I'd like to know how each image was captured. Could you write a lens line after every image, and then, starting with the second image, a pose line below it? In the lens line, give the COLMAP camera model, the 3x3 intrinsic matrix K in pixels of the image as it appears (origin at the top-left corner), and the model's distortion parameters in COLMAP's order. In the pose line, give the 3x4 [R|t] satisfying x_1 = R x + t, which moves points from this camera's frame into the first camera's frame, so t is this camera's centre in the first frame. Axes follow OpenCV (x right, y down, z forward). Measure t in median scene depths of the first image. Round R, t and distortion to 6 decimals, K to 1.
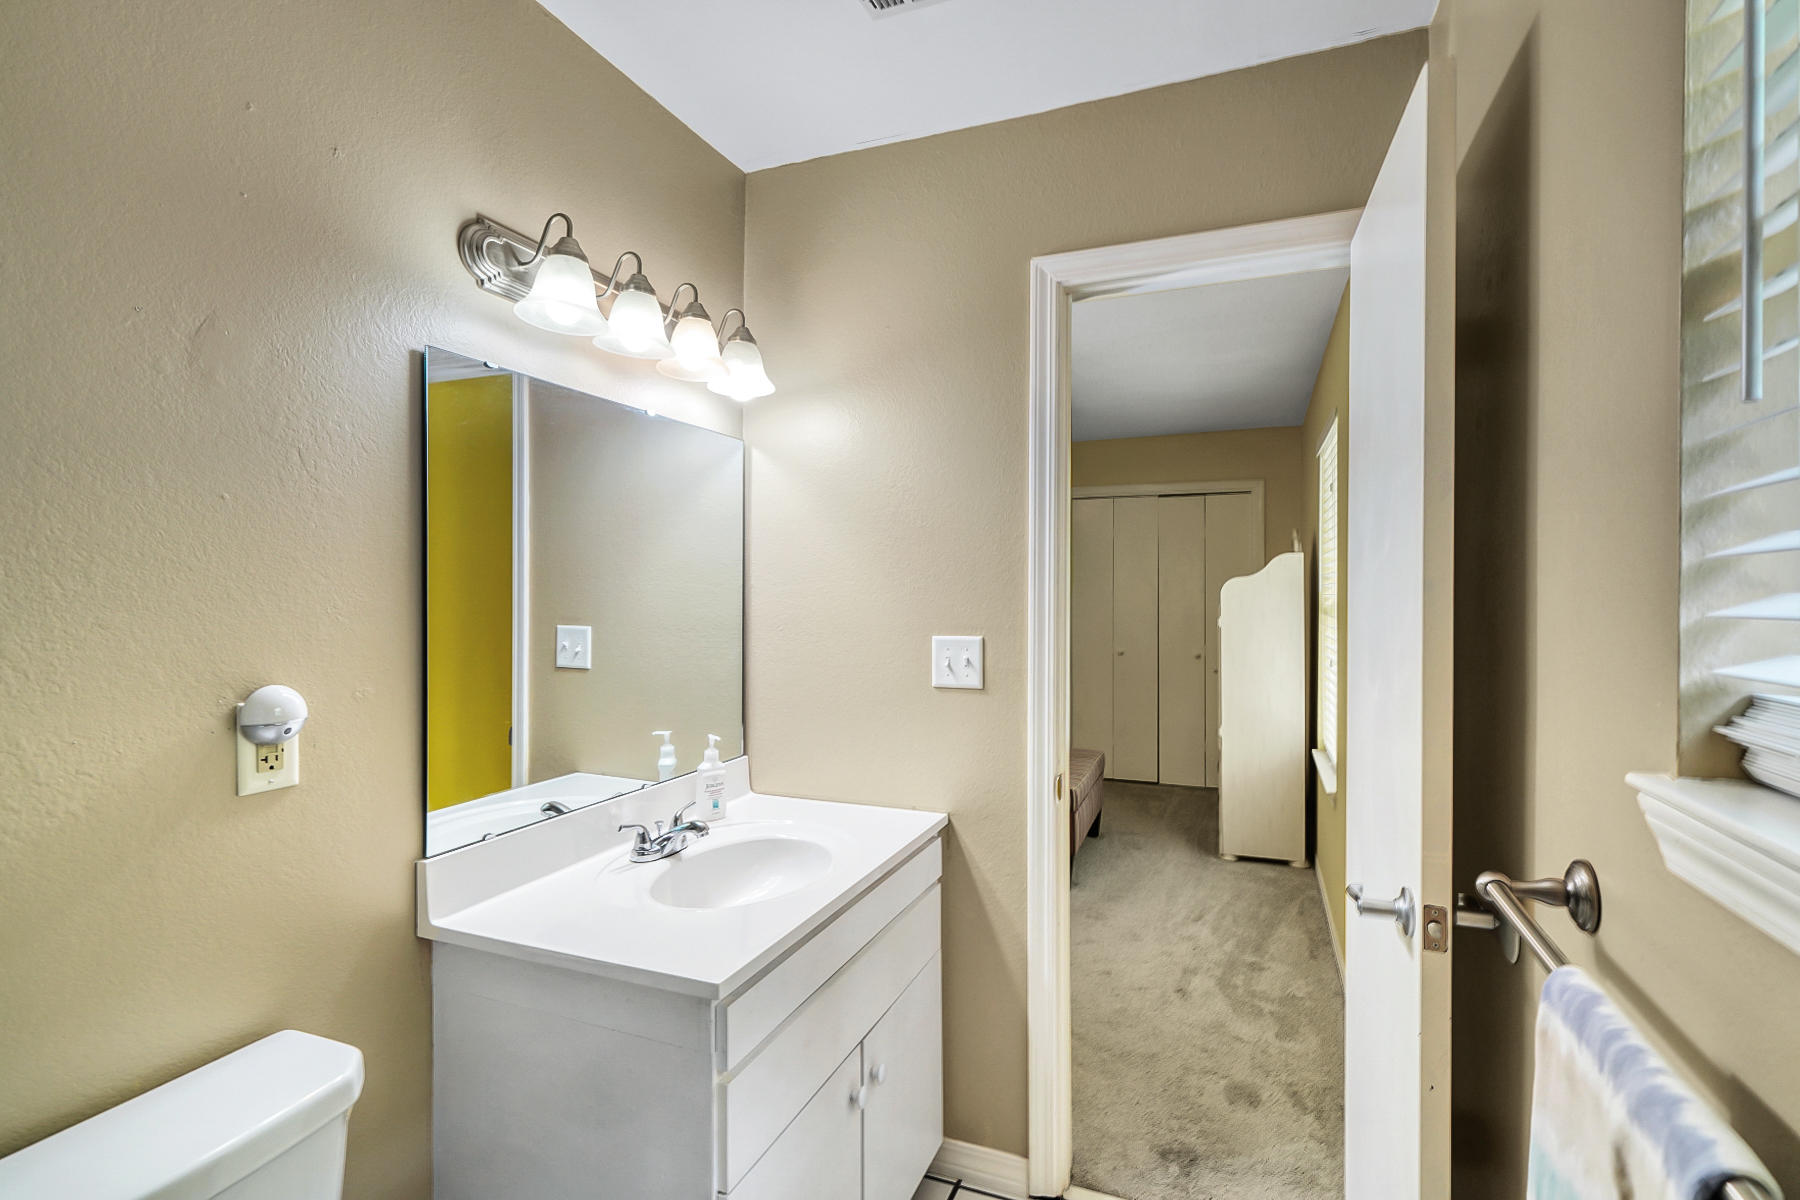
lens RADIAL K [[854.1, 0, 900.0], [0, 854.1, 600.0], [0, 0, 1]] dist [0.012522, 0.000191]
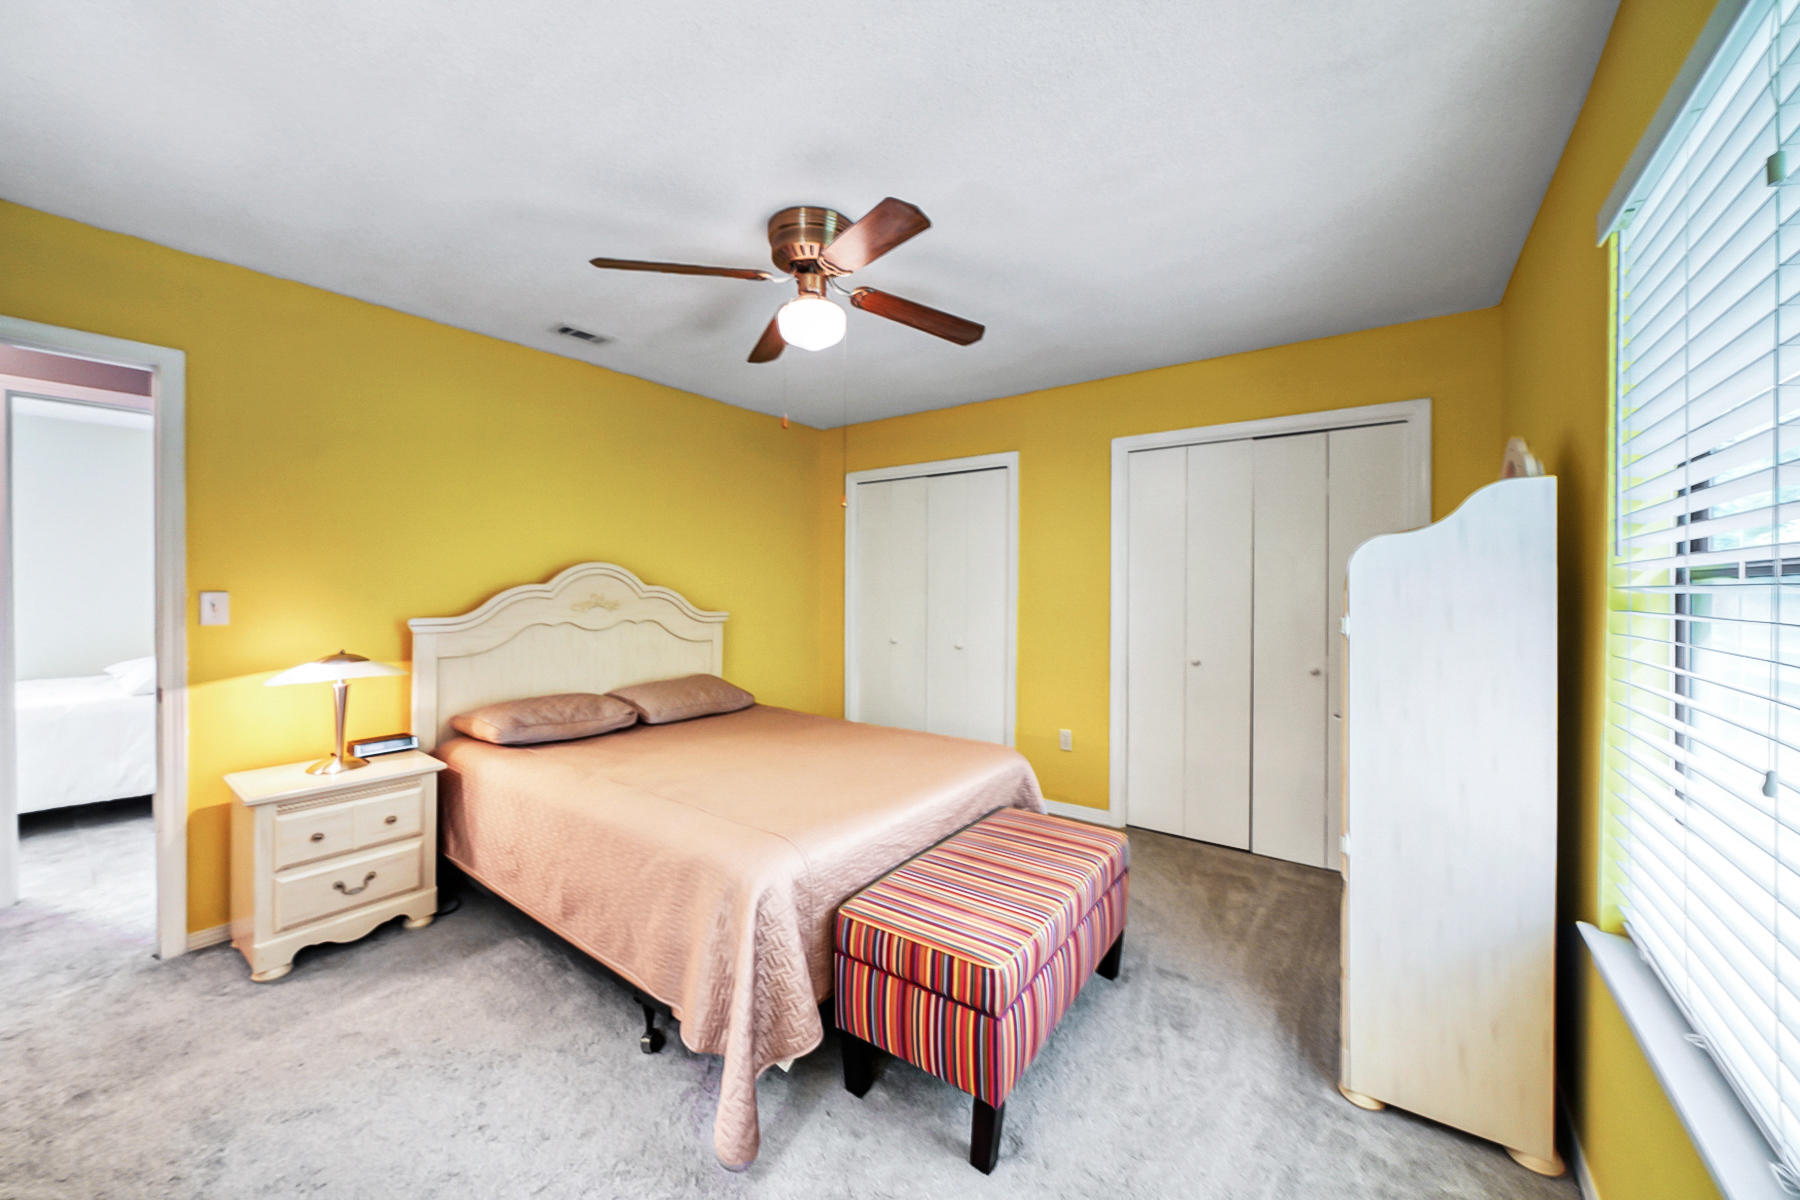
lens RADIAL K [[664.2, 0, 900.3], [0, 664.2, 593.3], [0, 0, 1]] dist [0.000100, -0.000011]
pose [[0.969009, 0.001651, -0.247019, 0.200206], [-0.001773, 0.999998, -0.000270, 0.005653], [0.247018, 0.000699, 0.969011, 0.512194]]
